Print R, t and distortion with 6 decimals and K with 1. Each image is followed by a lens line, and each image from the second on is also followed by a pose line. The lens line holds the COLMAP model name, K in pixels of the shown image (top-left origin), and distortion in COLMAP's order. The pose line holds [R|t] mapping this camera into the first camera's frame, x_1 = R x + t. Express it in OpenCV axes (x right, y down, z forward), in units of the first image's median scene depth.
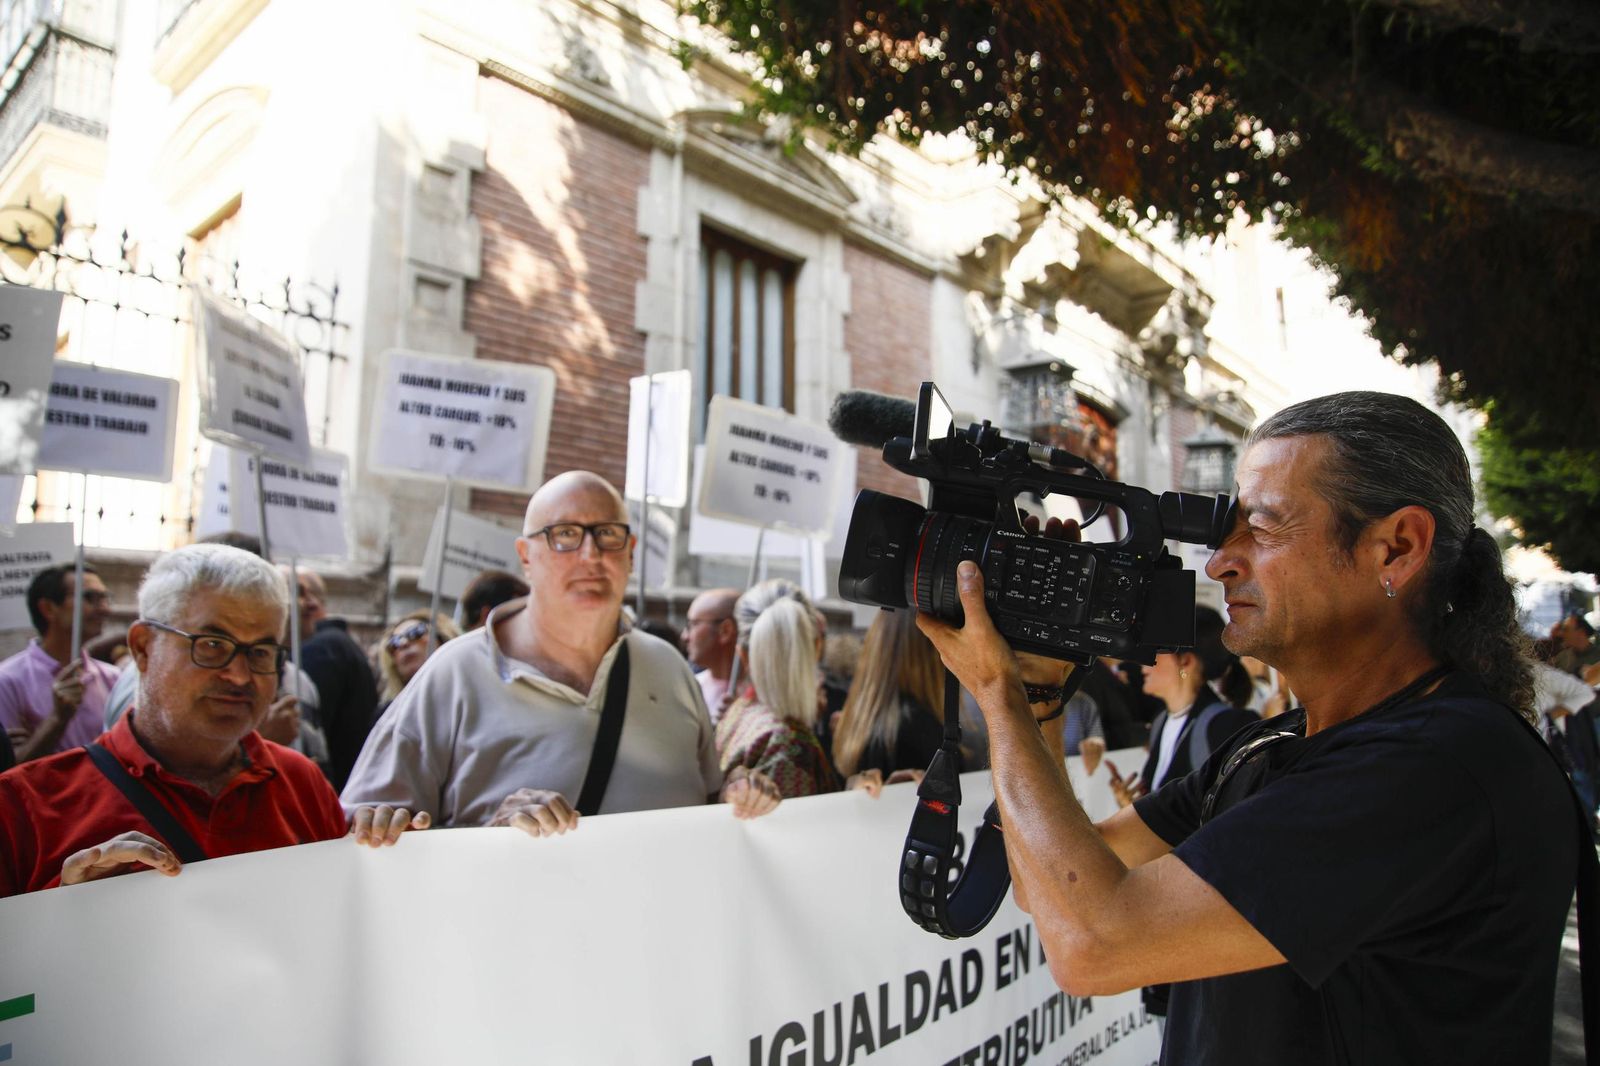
lens RADIAL K [[1087.4, 0, 756.2], [0, 1087.4, 515.6], [0, 0, 1]] dist [-0.117862, 0.069823]
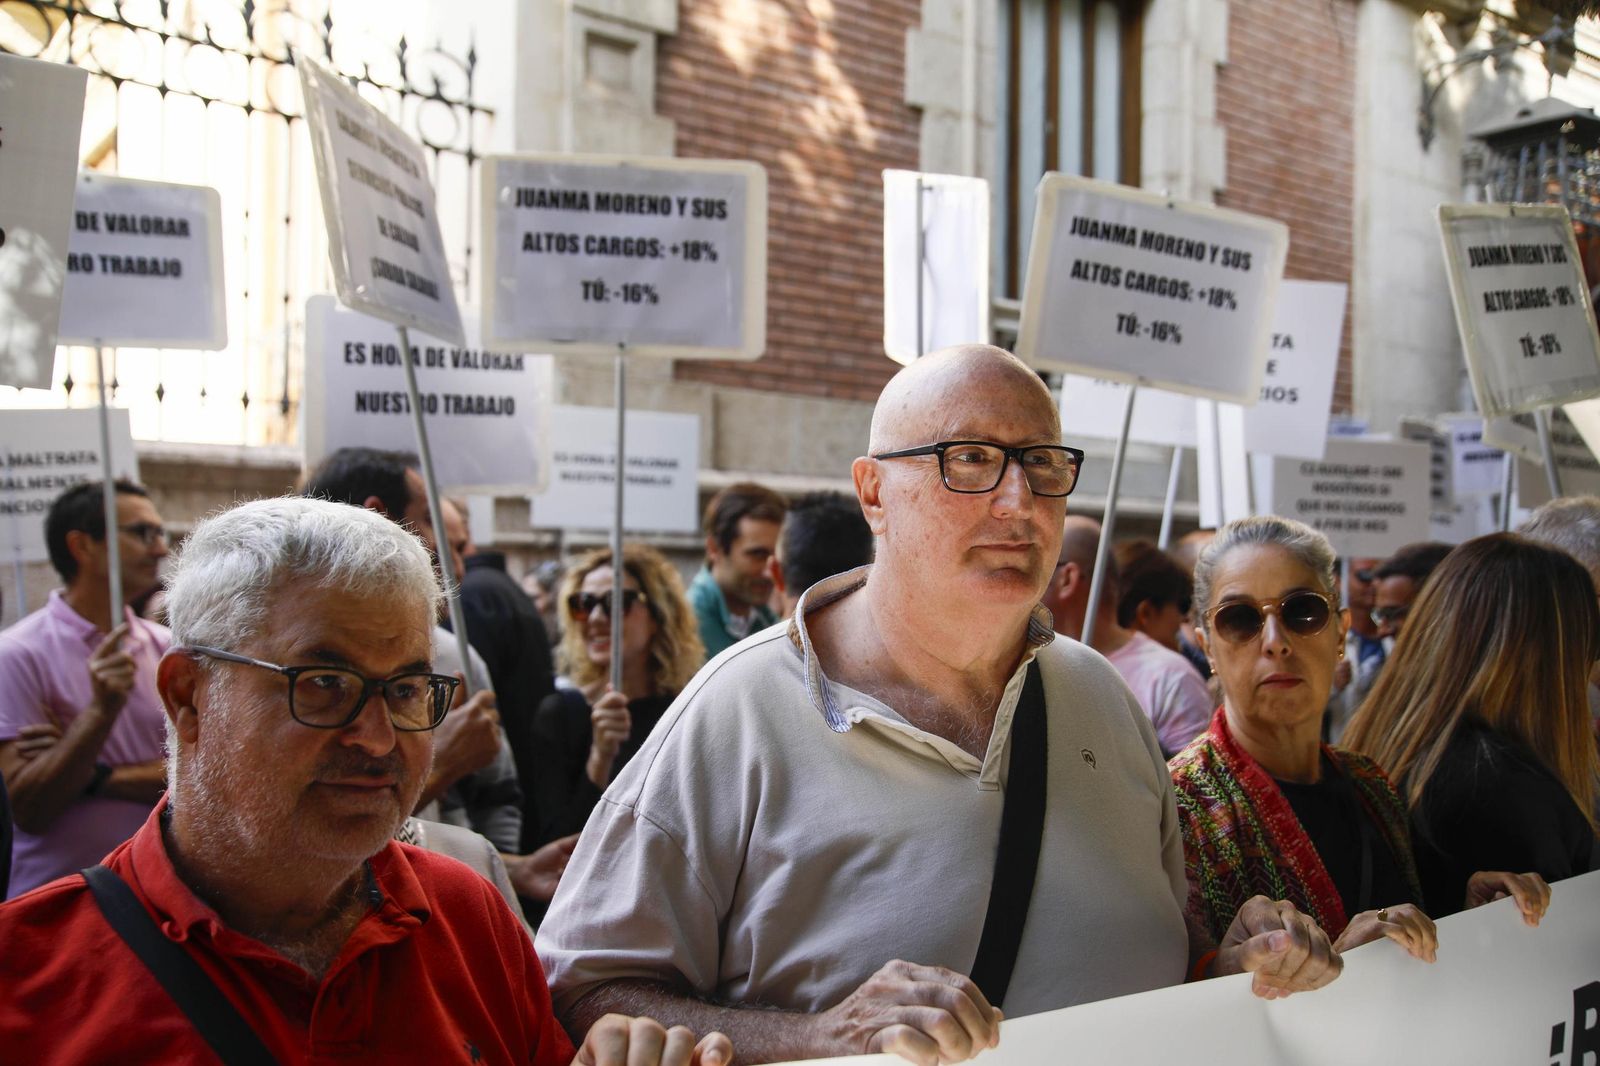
lens RADIAL K [[1481.1, 0, 785.8], [0, 1481.1, 517.8], [0, 0, 1]] dist [0.063747, 0.000000]
pose [[0.985213, 0.001737, -0.171324, -0.025151], [0.014937, 0.995271, 0.095984, -0.005259], [0.170681, -0.097123, 0.980528, 0.052212]]
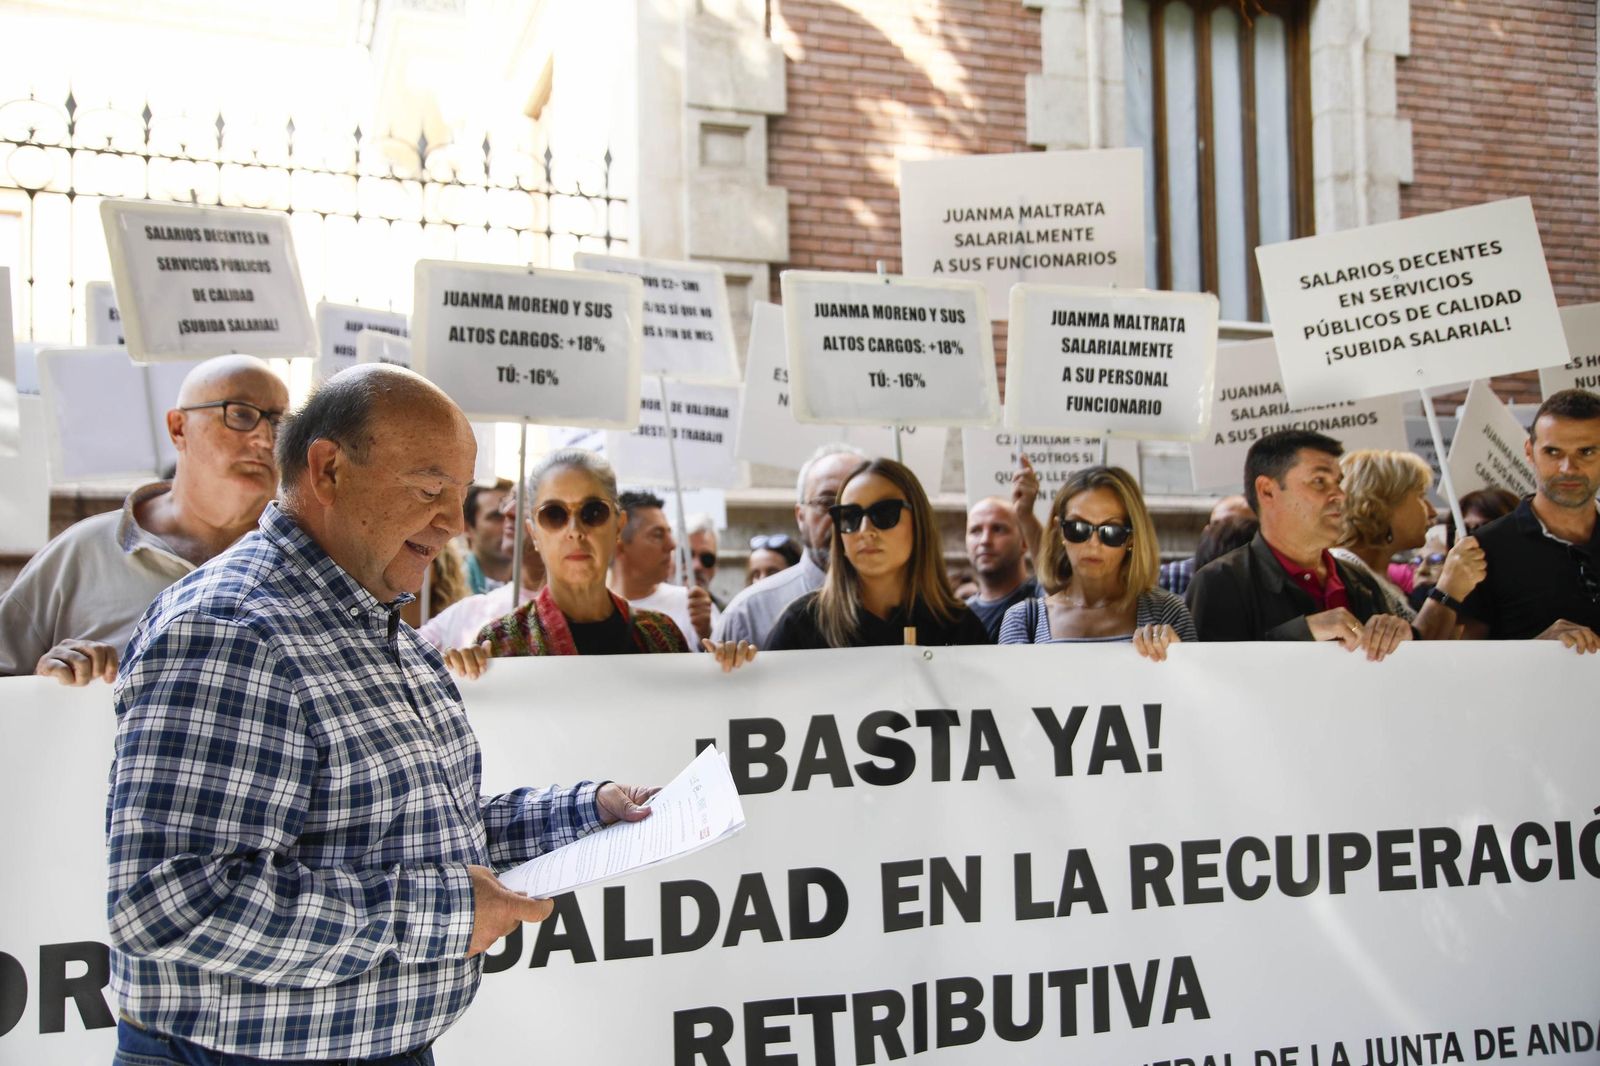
lens RADIAL K [[1491.7, 0, 821.5], [0, 1491.7, 555.6], [0, 0, 1]] dist [0.070415, 0.000000]
pose [[0.885986, -0.050094, -0.460999, 0.218660], [0.087651, 0.994318, 0.060407, 0.031519], [0.455354, -0.093927, 0.885342, 0.010081]]
